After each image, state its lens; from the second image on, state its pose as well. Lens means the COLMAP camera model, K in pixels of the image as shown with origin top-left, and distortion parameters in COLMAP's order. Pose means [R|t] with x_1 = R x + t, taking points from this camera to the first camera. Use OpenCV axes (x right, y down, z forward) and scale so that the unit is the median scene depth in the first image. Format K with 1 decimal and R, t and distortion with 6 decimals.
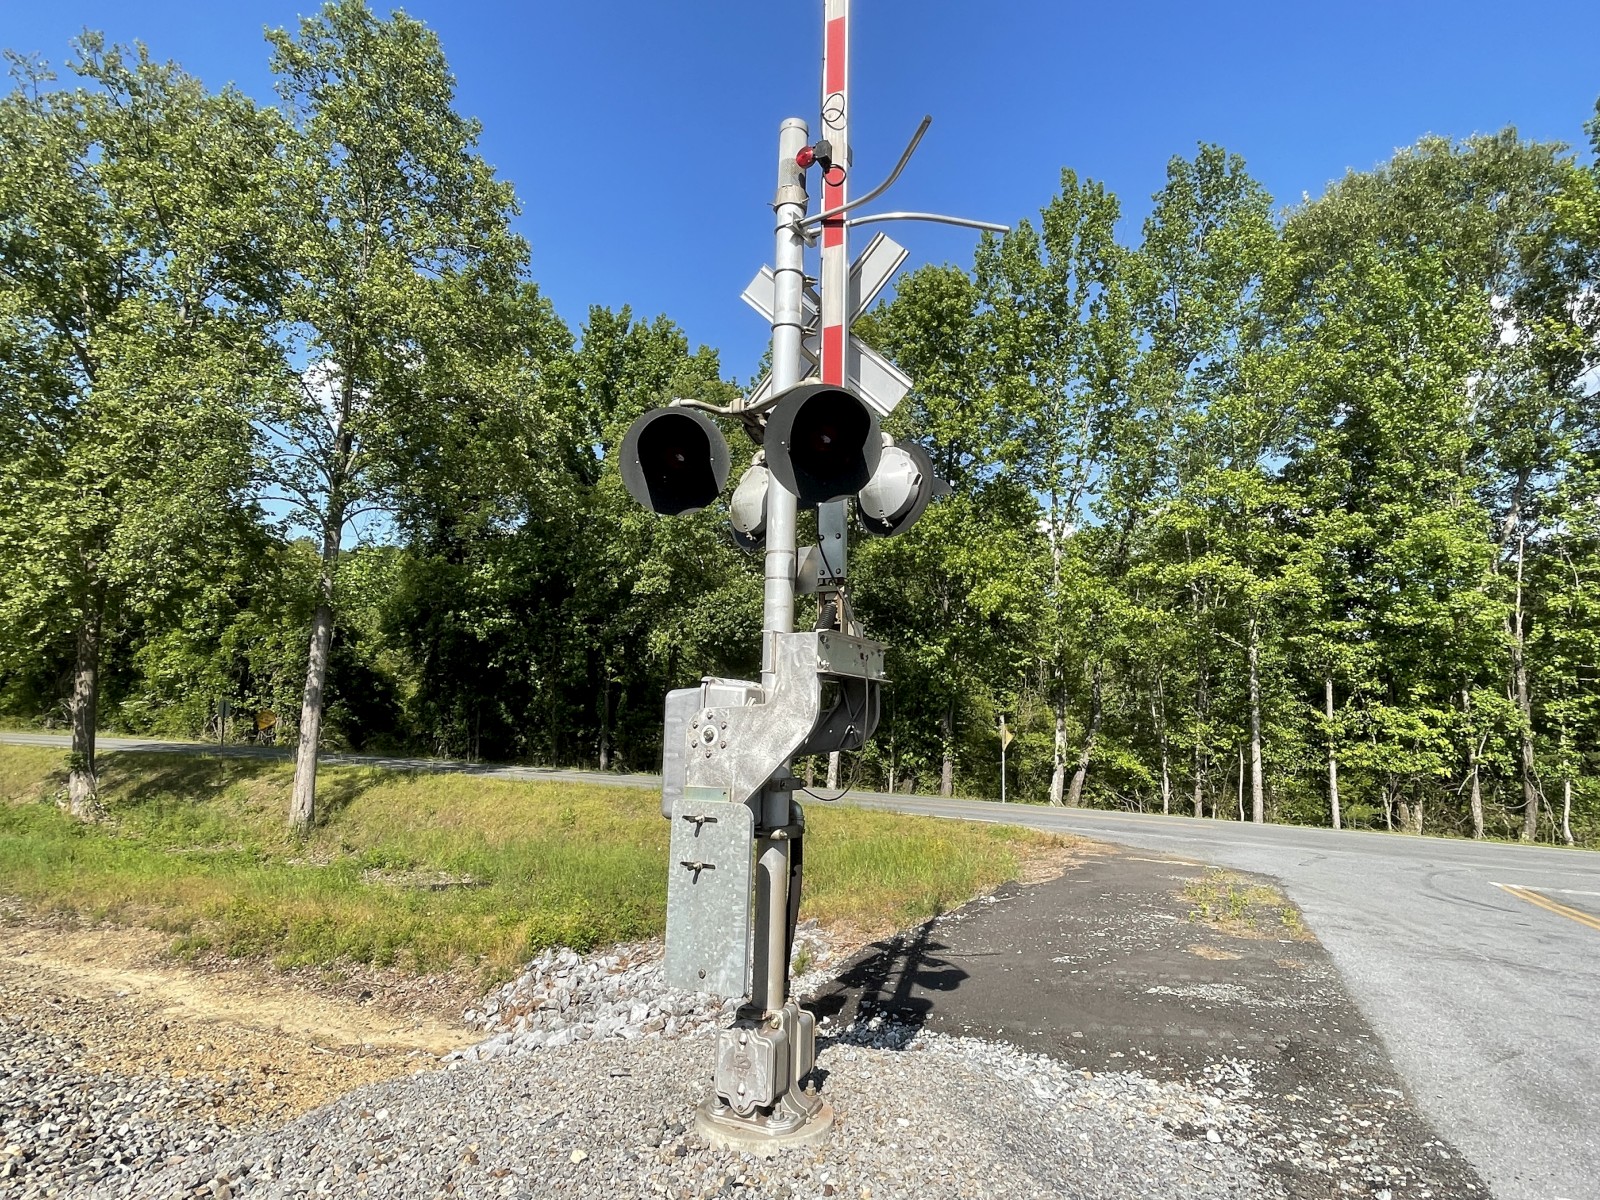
lens RADIAL K [[897.7, 0, 807.3], [0, 897.7, 592.0], [0, 0, 1]] dist [-0.001229, 0.000296]
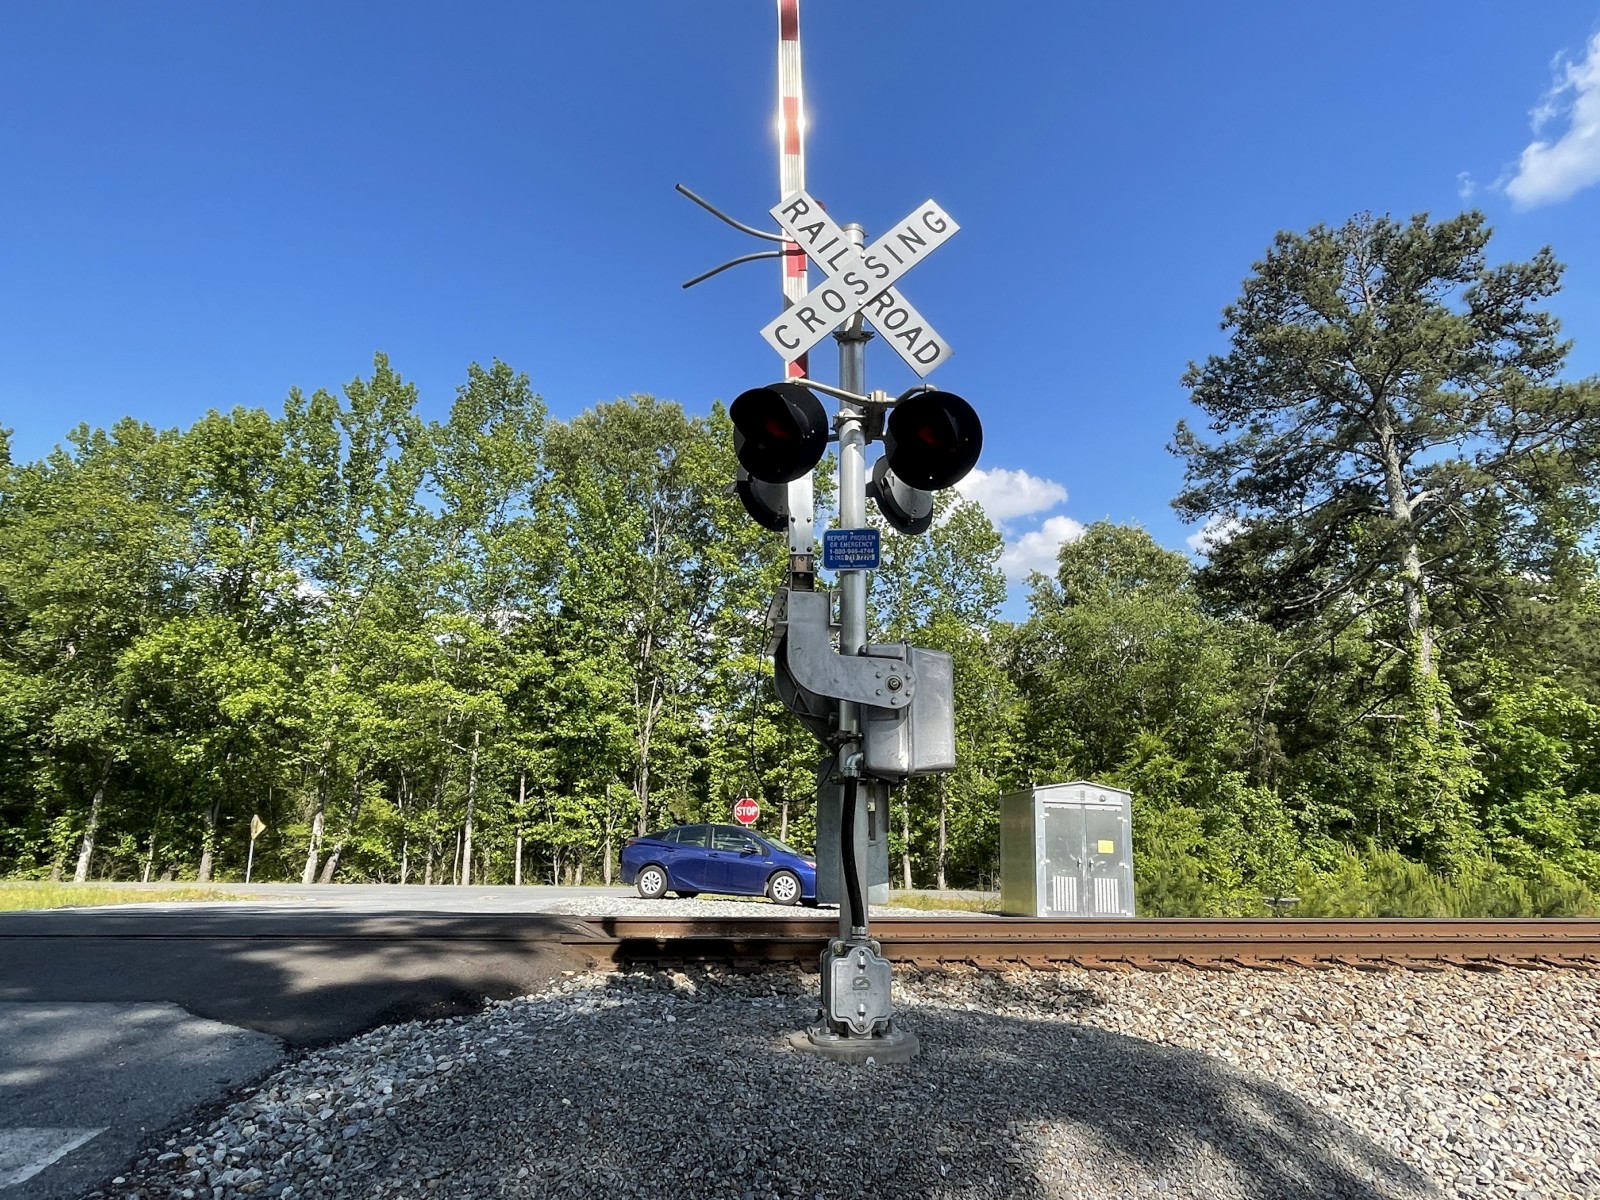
lens RADIAL K [[963.0, 0, 807.0], [0, 963.0, 598.5], [0, 0, 1]] dist [-0.005083, -0.000820]
pose [[0.847582, 0.099840, 0.521187, 0.155806], [-0.047811, 0.992515, -0.112376, -0.024551], [-0.528506, 0.070330, 0.846012, -0.450924]]
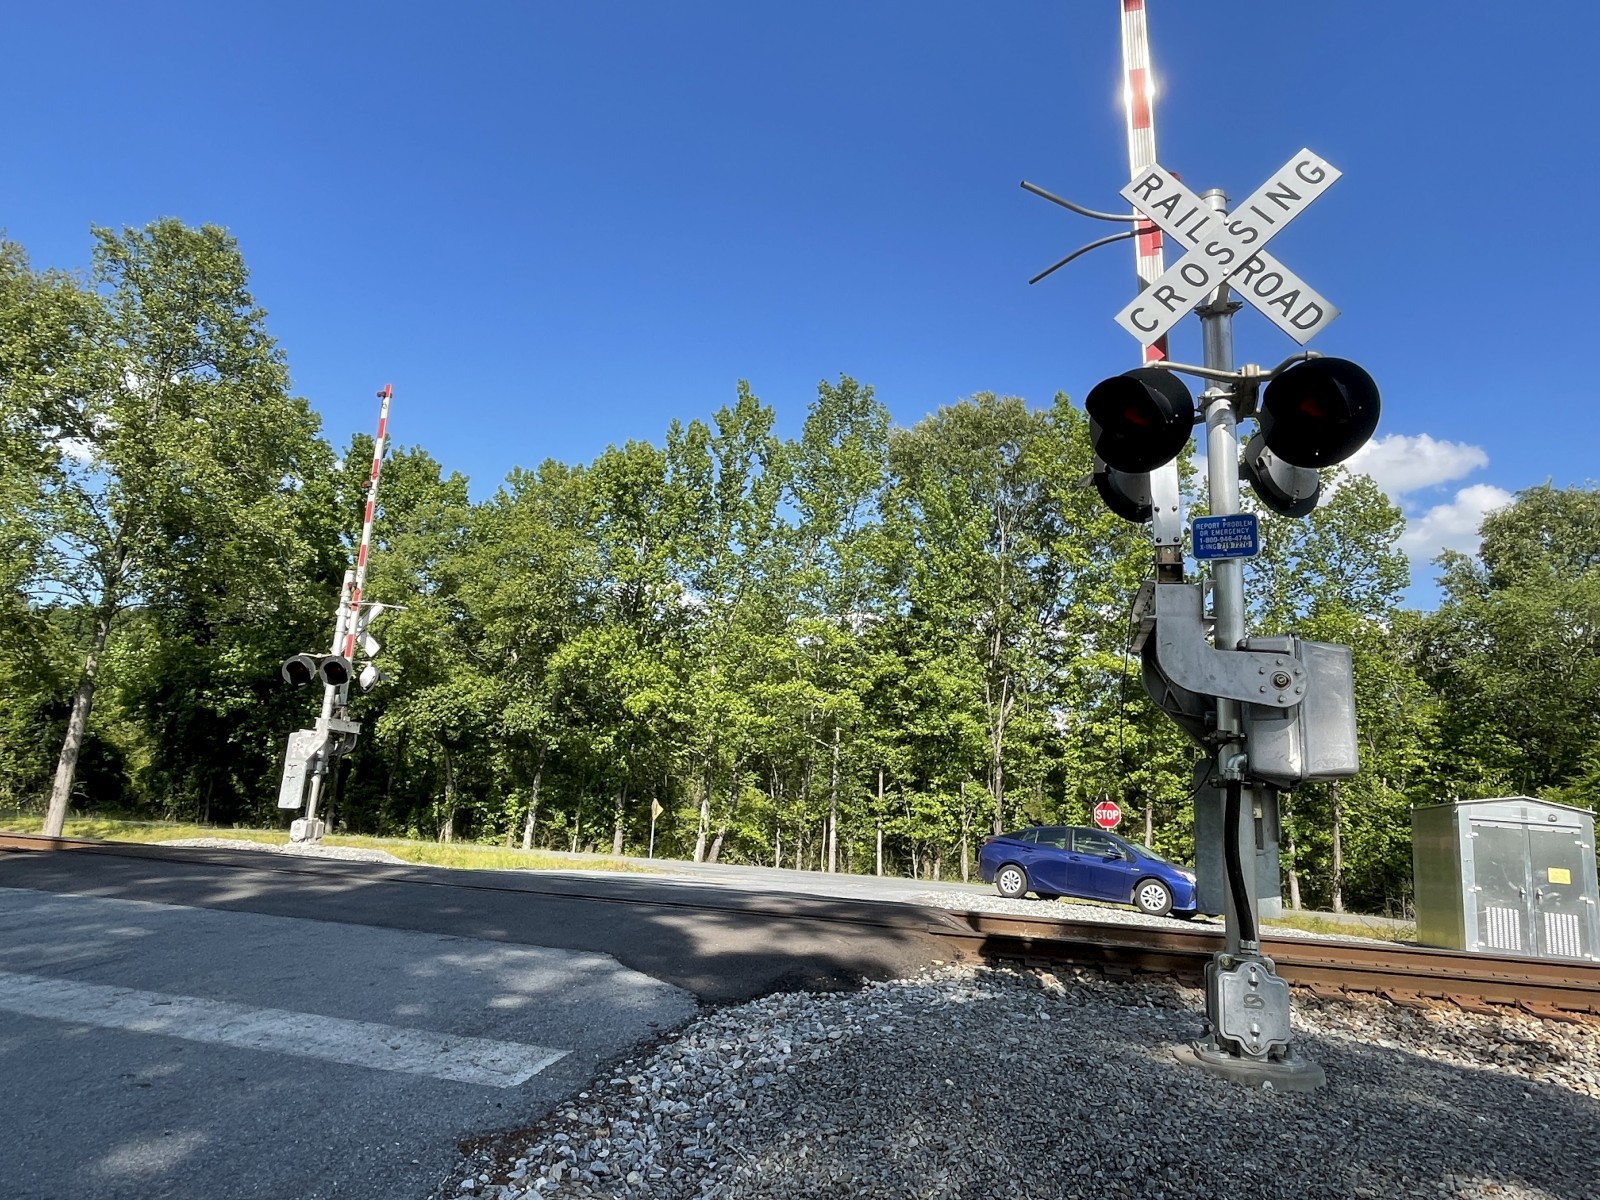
lens RADIAL K [[963.0, 0, 807.0], [0, 963.0, 598.5], [0, 0, 1]] dist [-0.005083, -0.000820]
pose [[0.978847, 0.068405, 0.192818, 0.152521], [-0.051050, 0.994301, -0.093589, -0.024113], [-0.198121, 0.081766, 0.976761, -0.452773]]
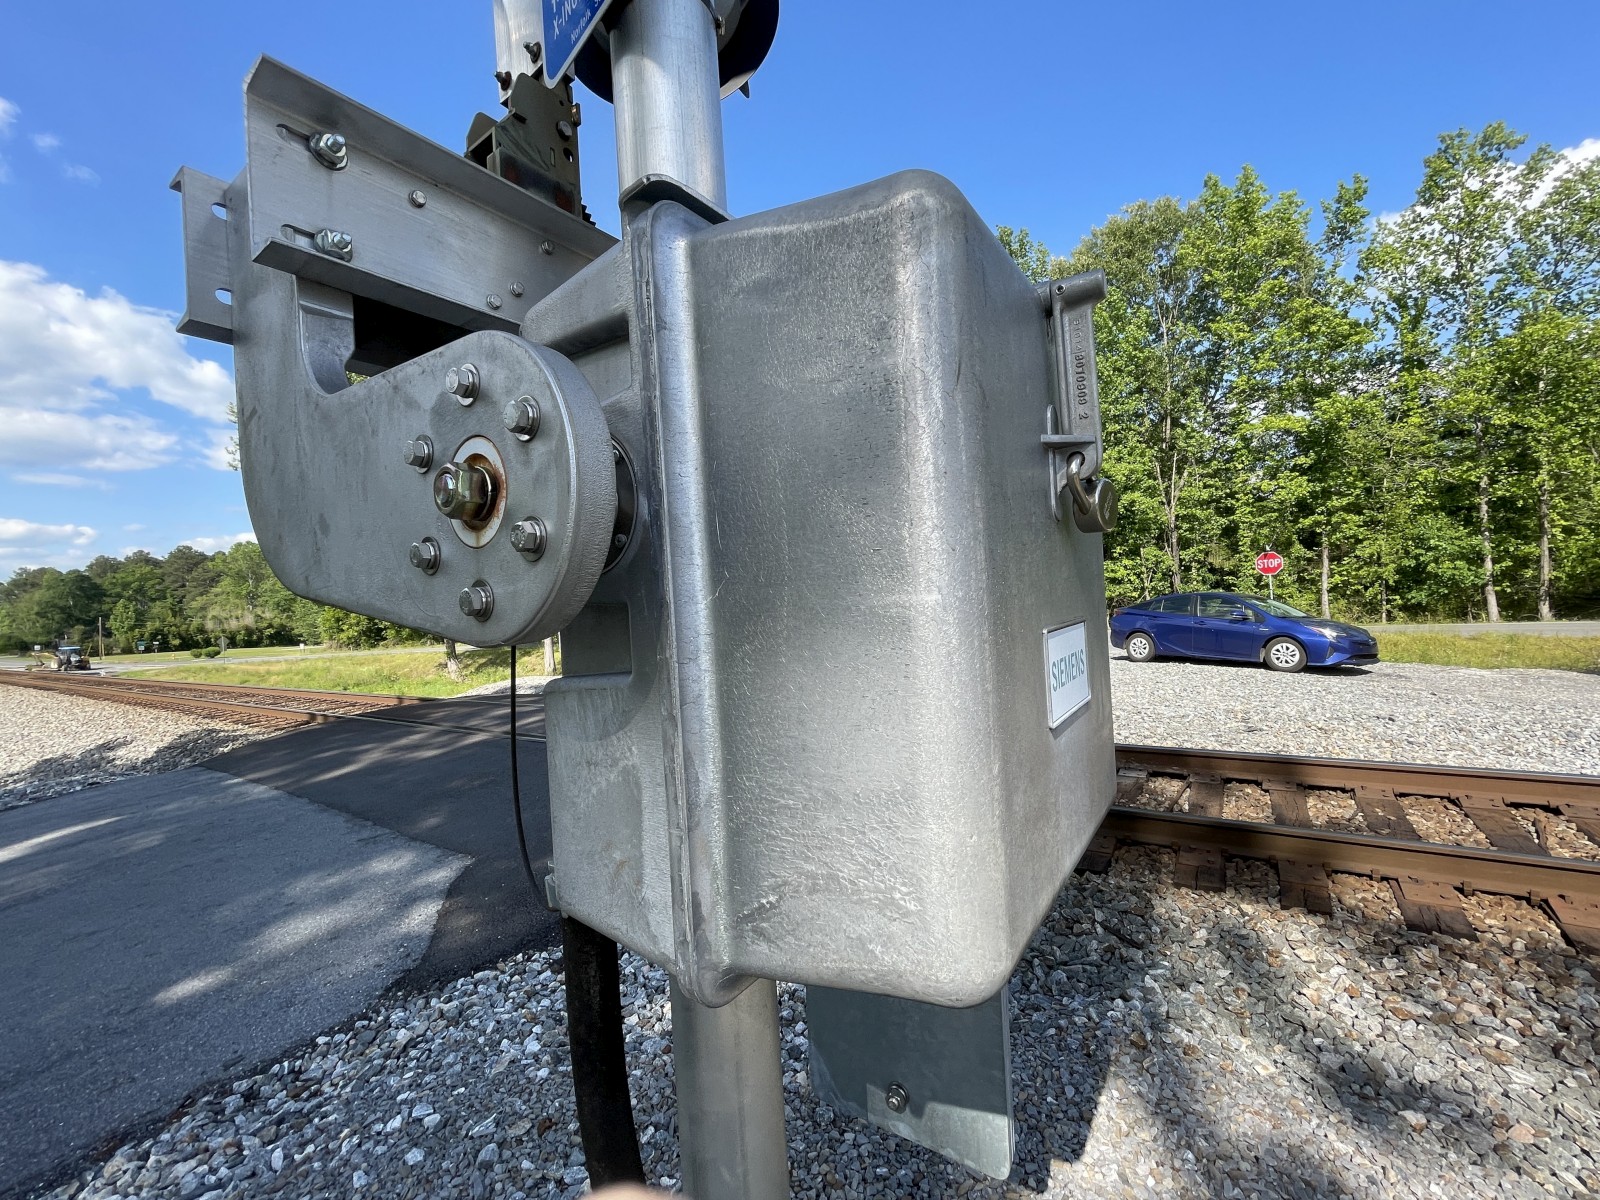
lens RADIAL K [[648.6, 0, 823.2], [0, 648.6, 594.7], [0, 0, 1]] dist [-0.001092, 0.000359]
pose [[0.983131, -0.099767, -0.153298, 0.277225], [0.118956, 0.985429, 0.121567, -0.027292], [0.138936, -0.137752, 0.980674, -0.325042]]
